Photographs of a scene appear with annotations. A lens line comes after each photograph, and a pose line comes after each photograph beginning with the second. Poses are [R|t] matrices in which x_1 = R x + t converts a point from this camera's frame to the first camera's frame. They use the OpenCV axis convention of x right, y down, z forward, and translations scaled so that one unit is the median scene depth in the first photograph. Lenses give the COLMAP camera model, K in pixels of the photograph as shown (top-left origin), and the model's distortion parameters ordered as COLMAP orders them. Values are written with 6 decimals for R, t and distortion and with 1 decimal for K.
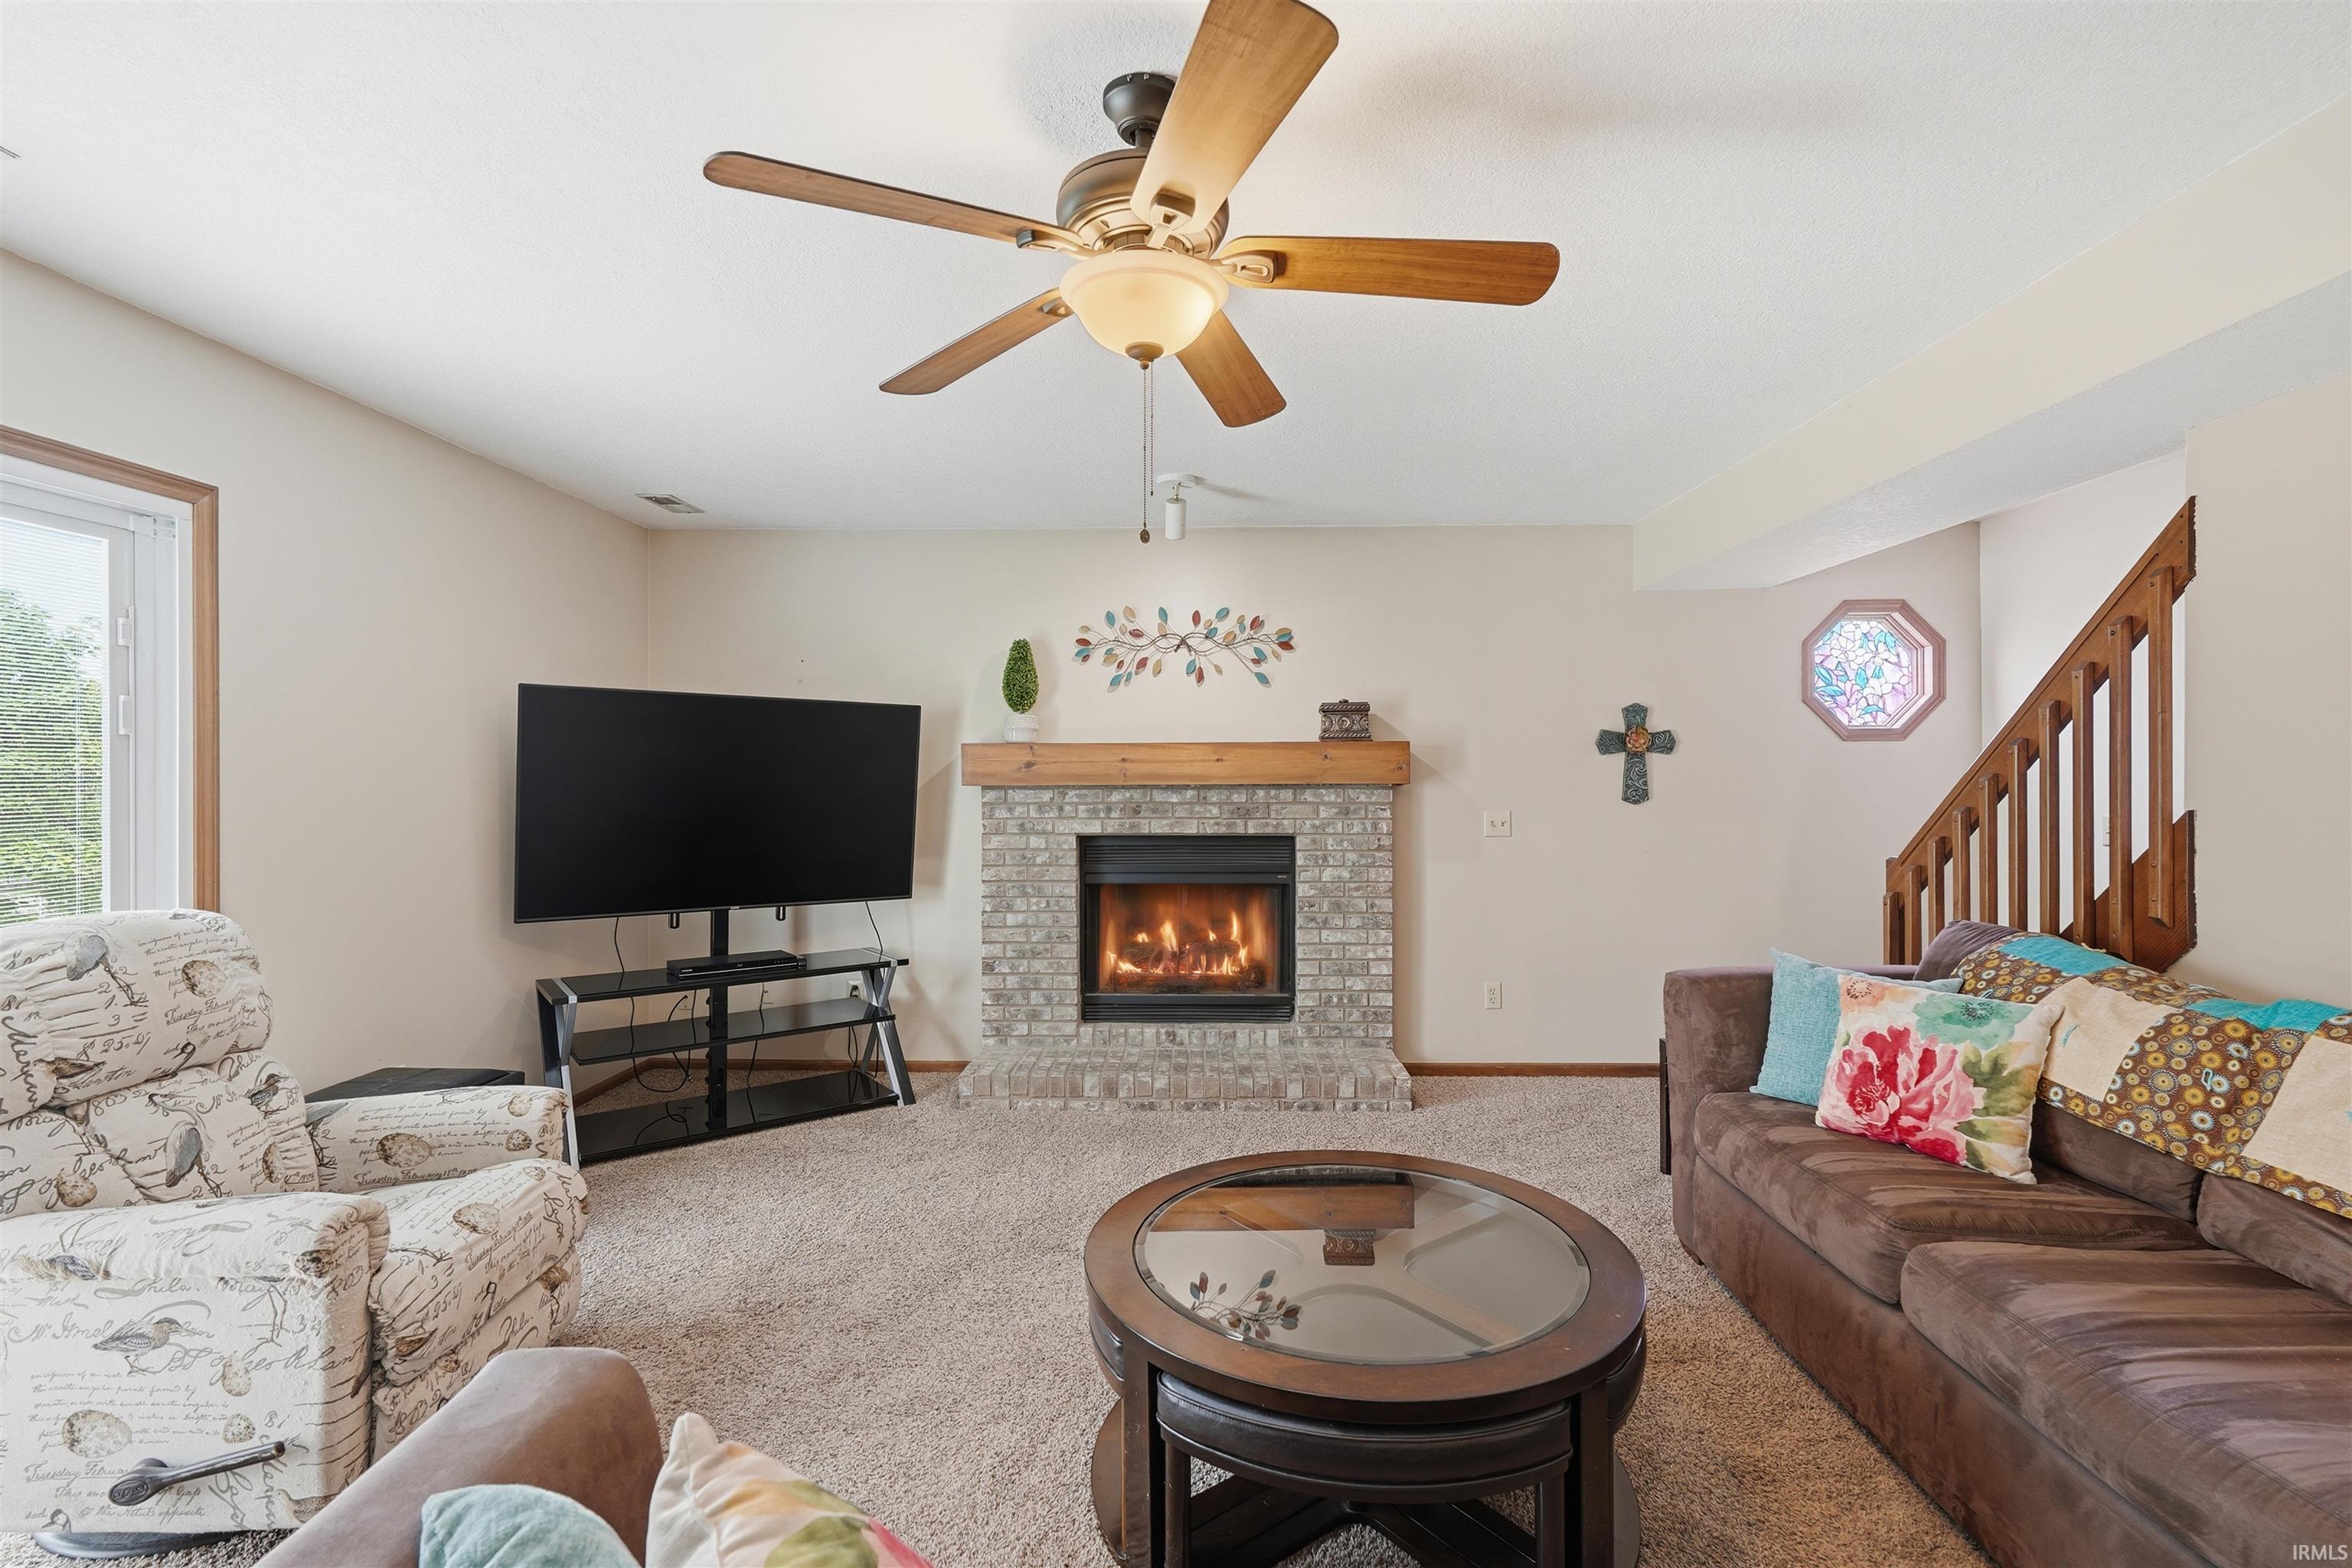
lens RADIAL K [[1060.9, 0, 1175.0], [0, 1060.9, 779.0], [0, 0, 1]] dist [0.000977, 0.000551]
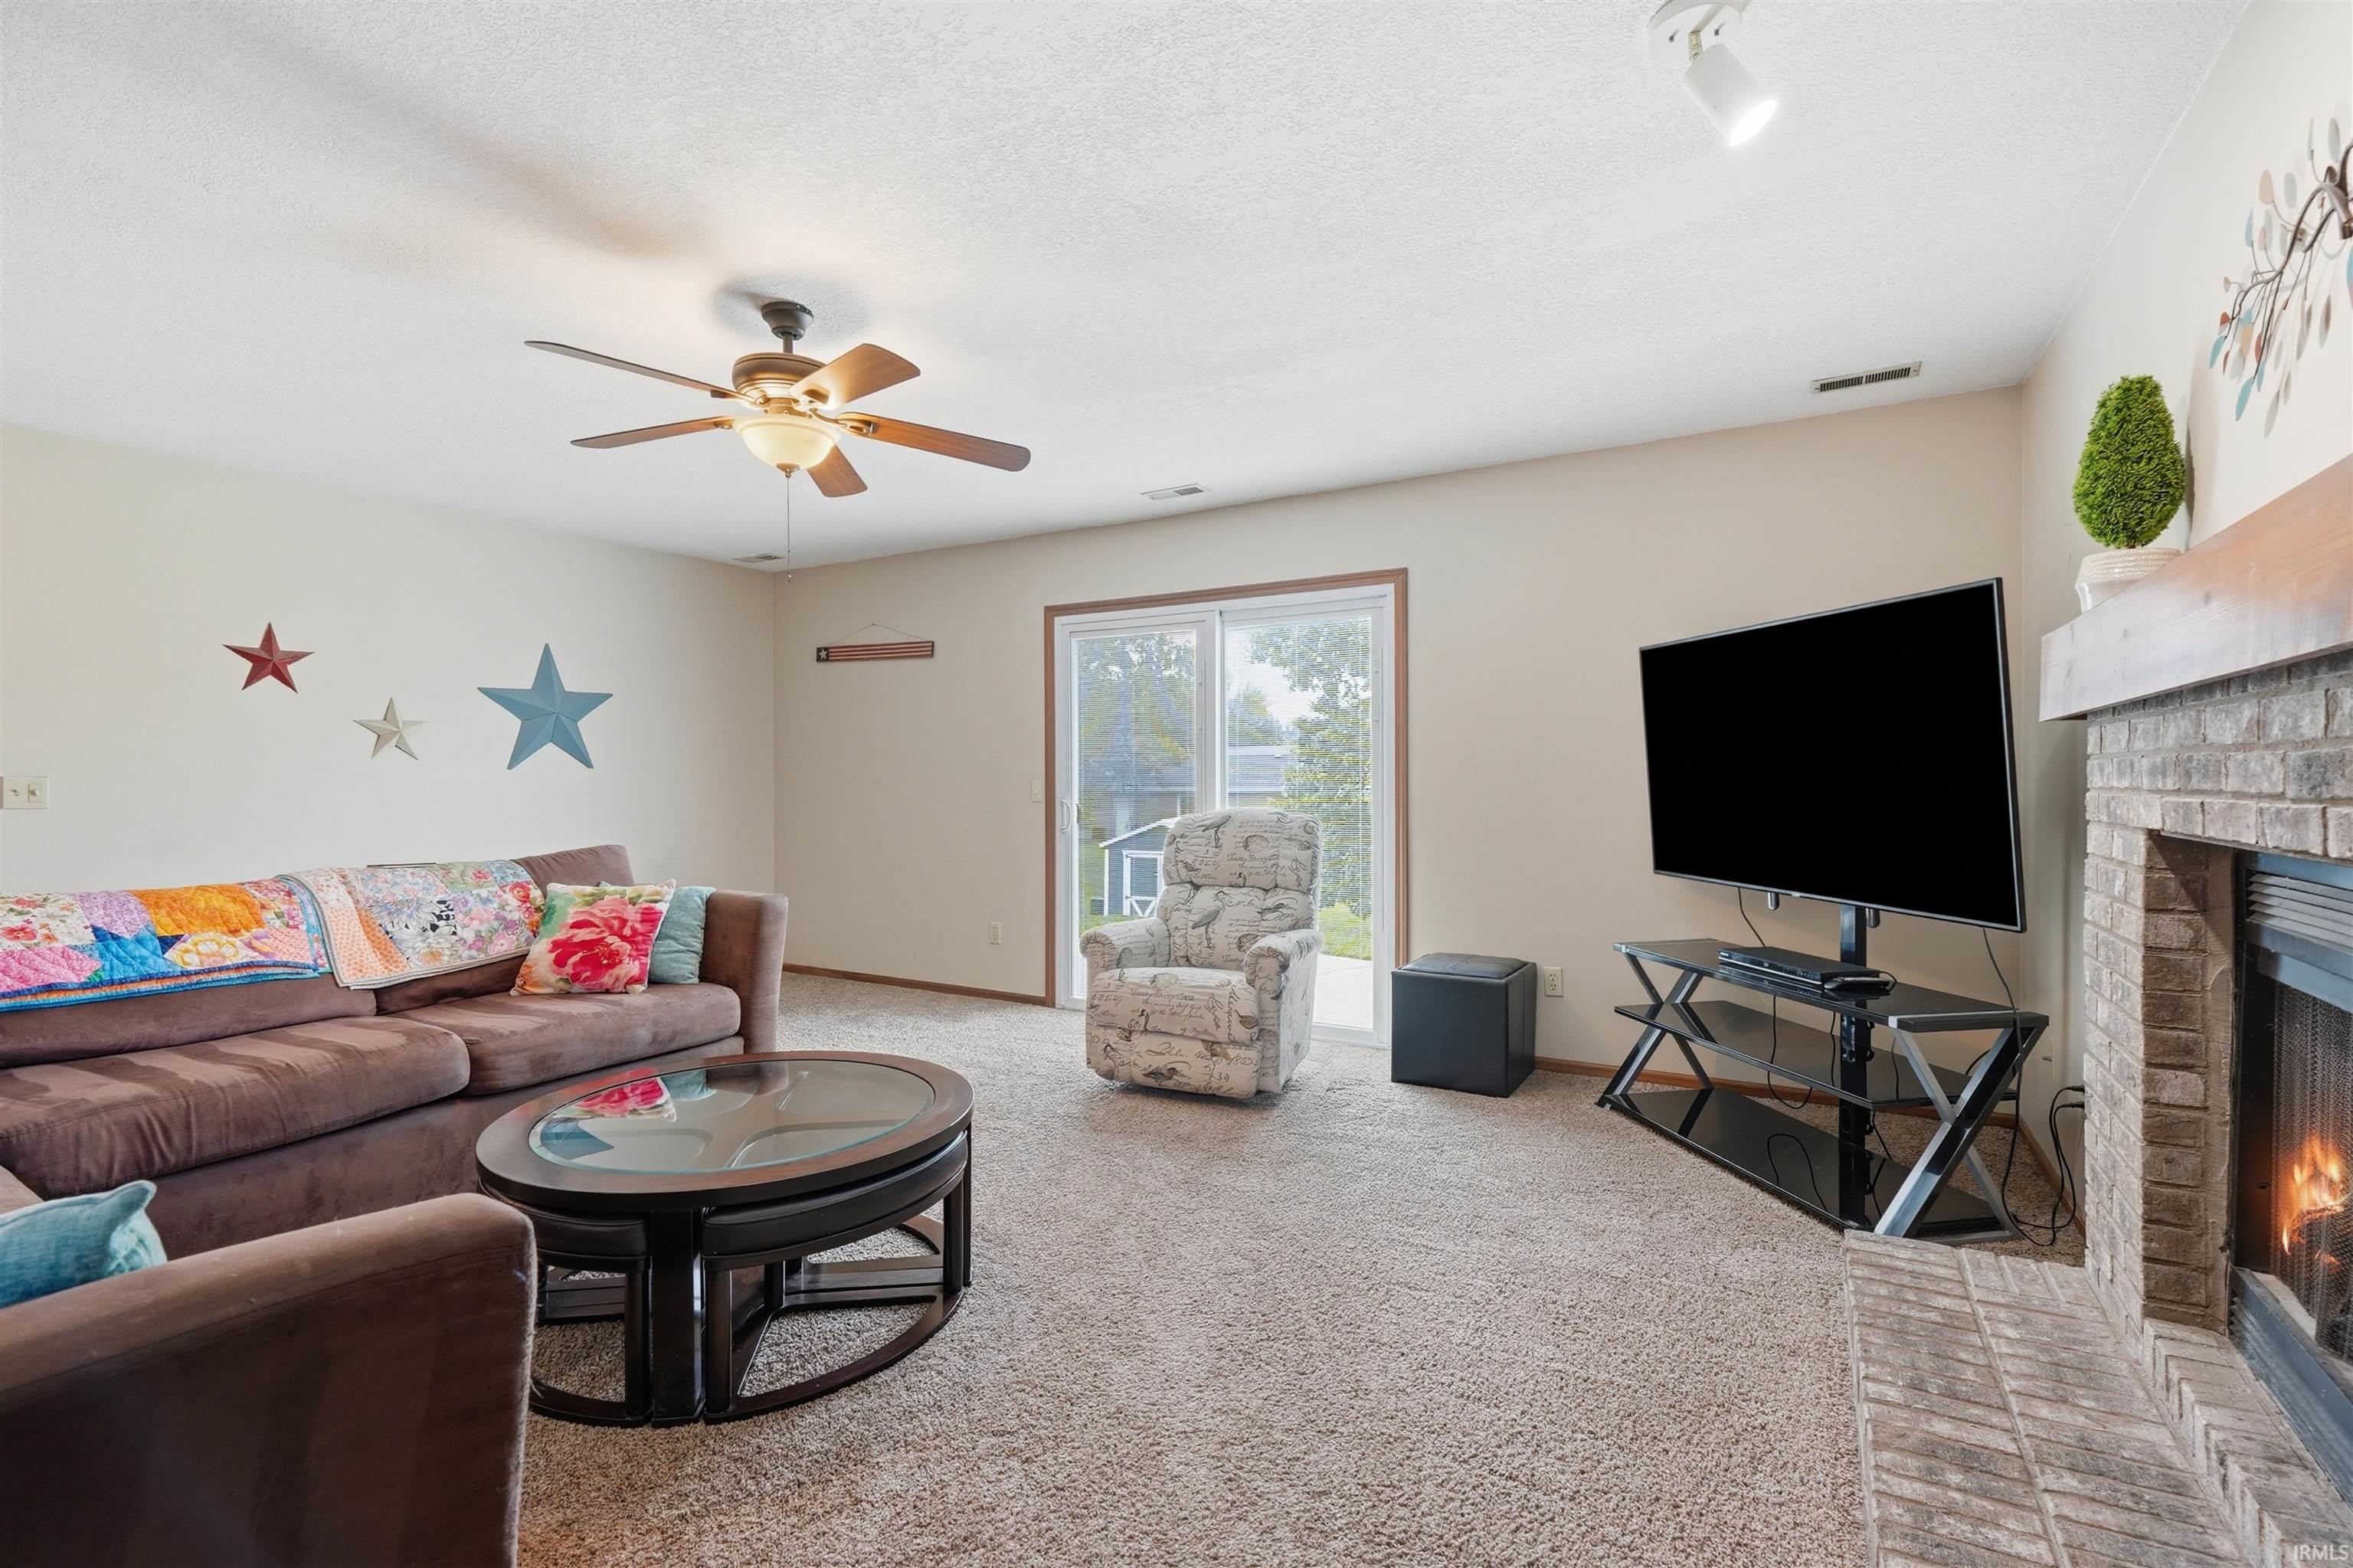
lens RADIAL K [[1074.2, 0, 1192.1], [0, 1074.2, 786.8], [0, 0, 1]] dist [-0.007931, 0.000624]
pose [[-0.471346, 0.010371, -0.881887, 0.476711], [0.005101, 0.999946, 0.009033, 0.032454], [0.881934, -0.000241, -0.471374, 0.963297]]
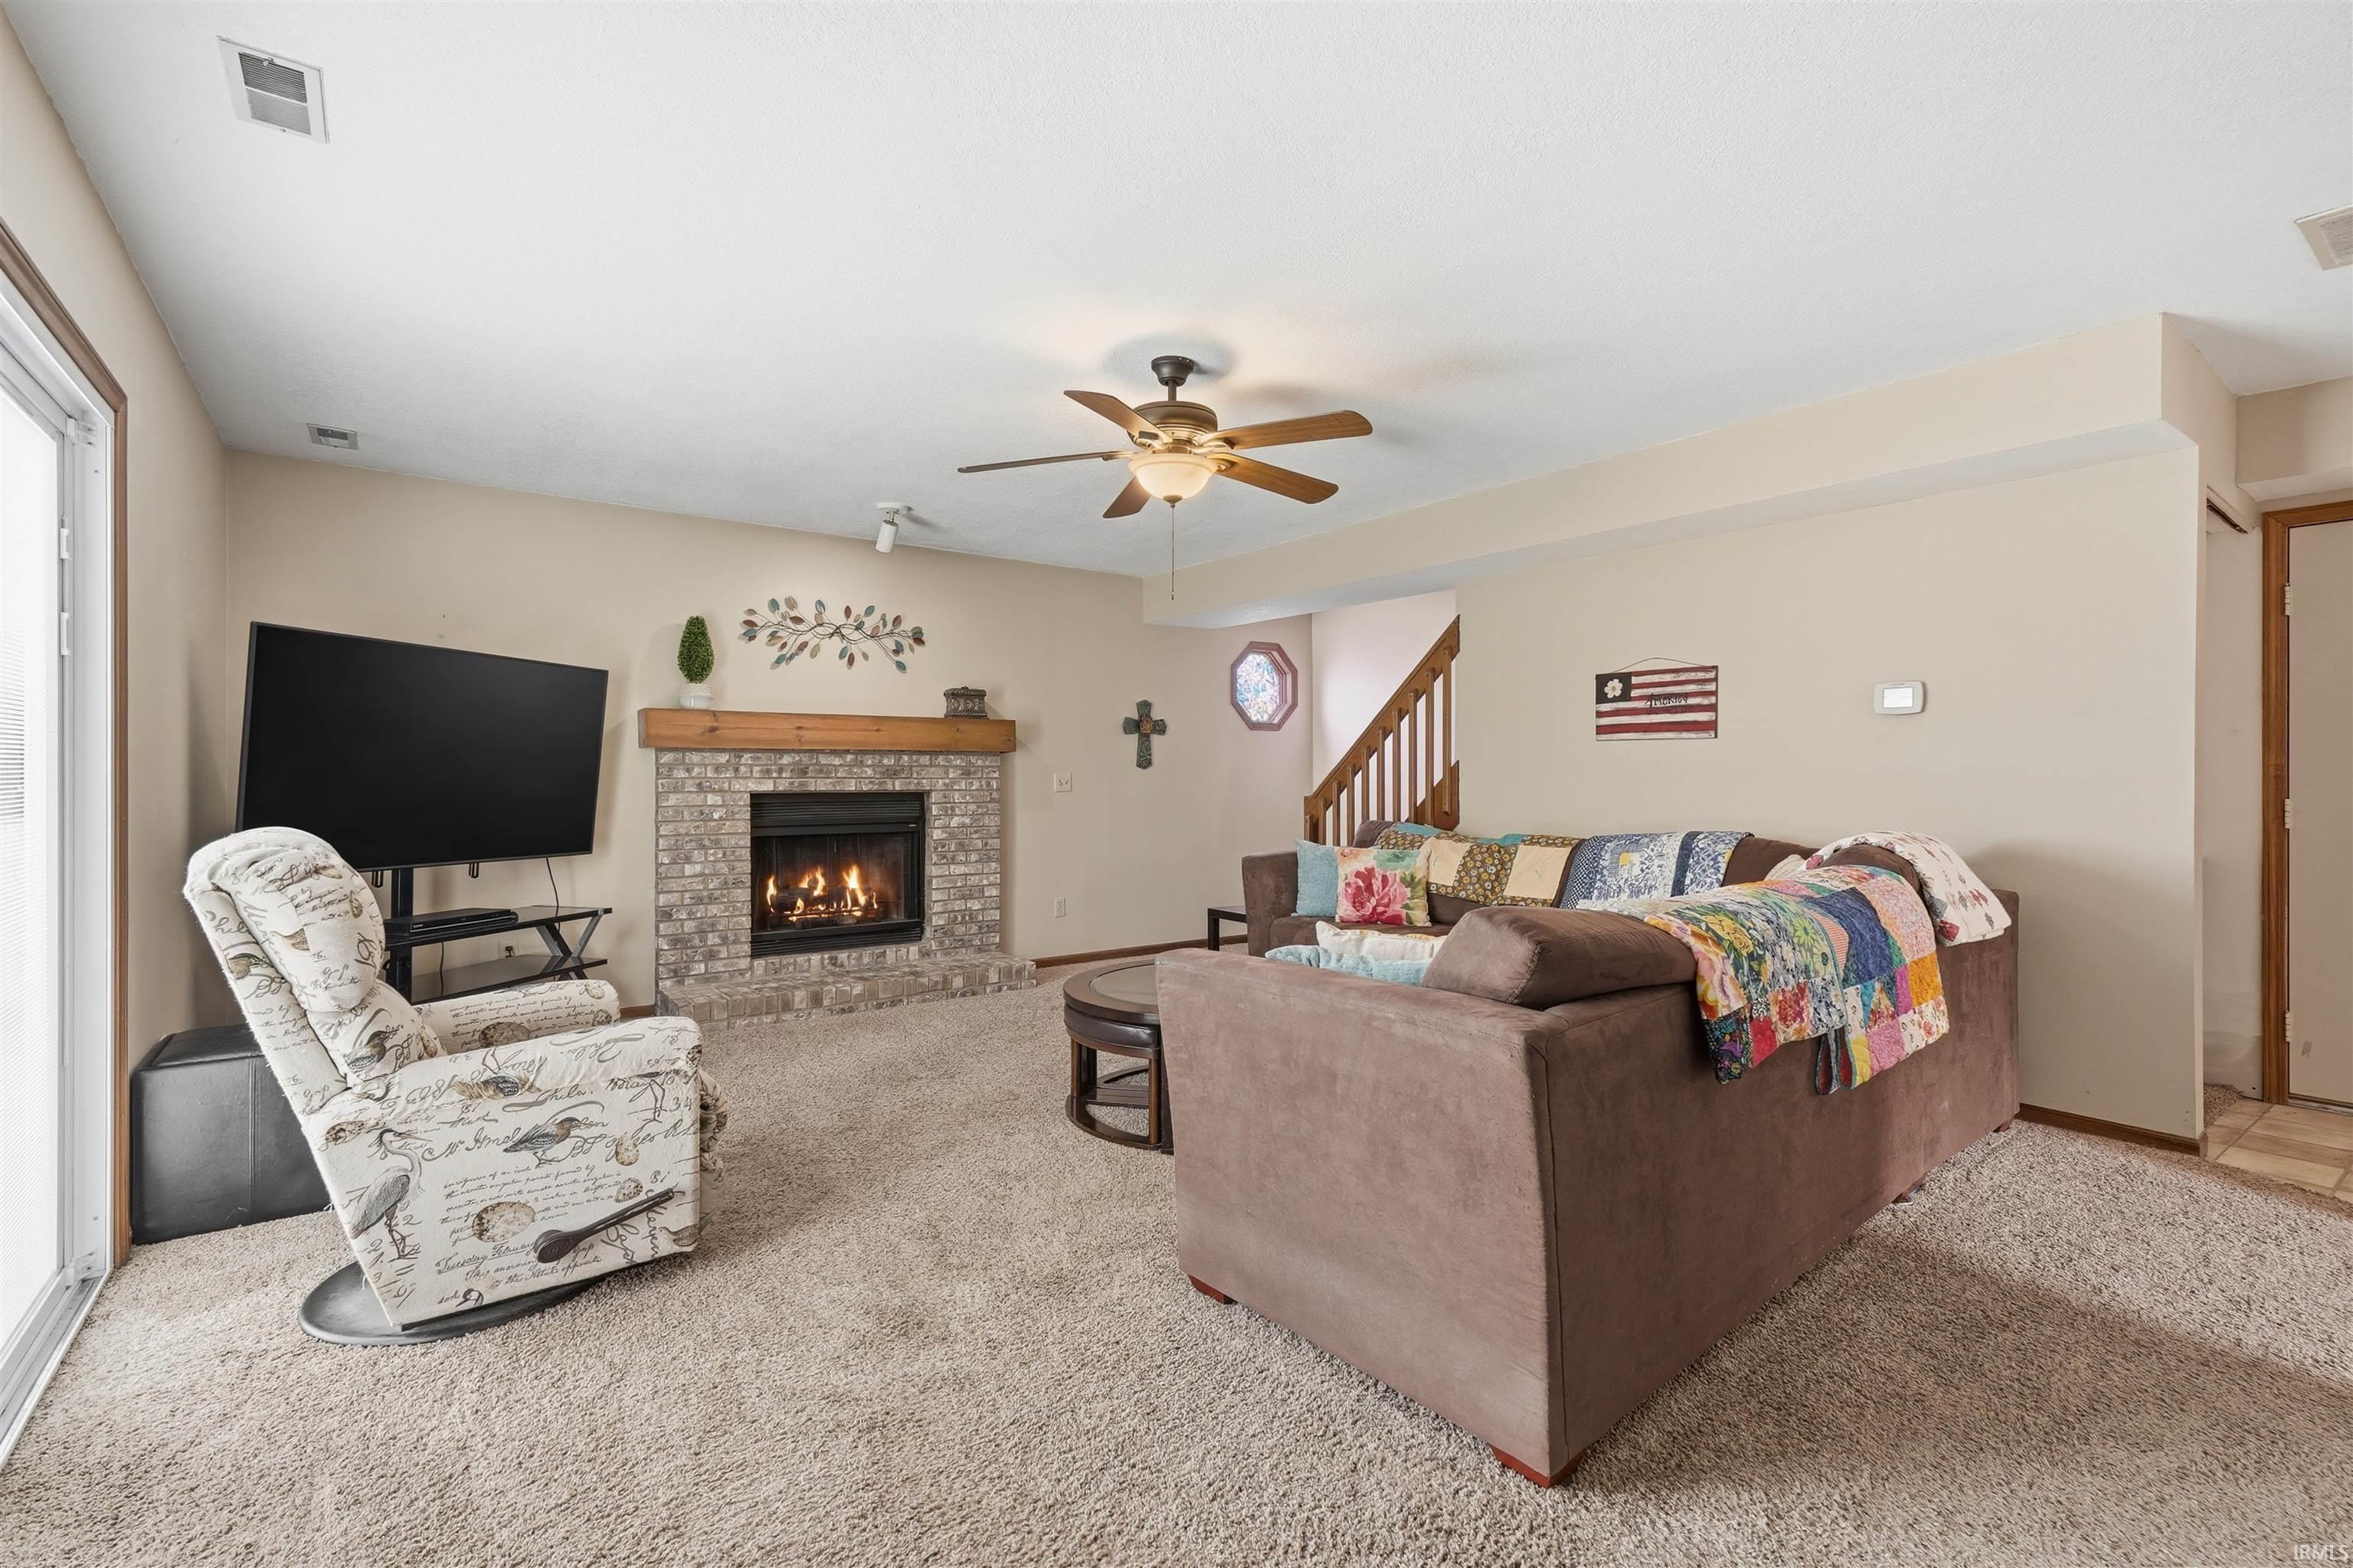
lens RADIAL K [[1061.4, 0, 1185.1], [0, 1061.4, 775.1], [0, 0, 1]] dist [0.000977, 0.000551]
pose [[0.781228, 0.002619, 0.624241, -0.485775], [-0.003137, 0.999995, -0.000269, 0.036234], [-0.624238, -0.001748, 0.781232, -0.199755]]
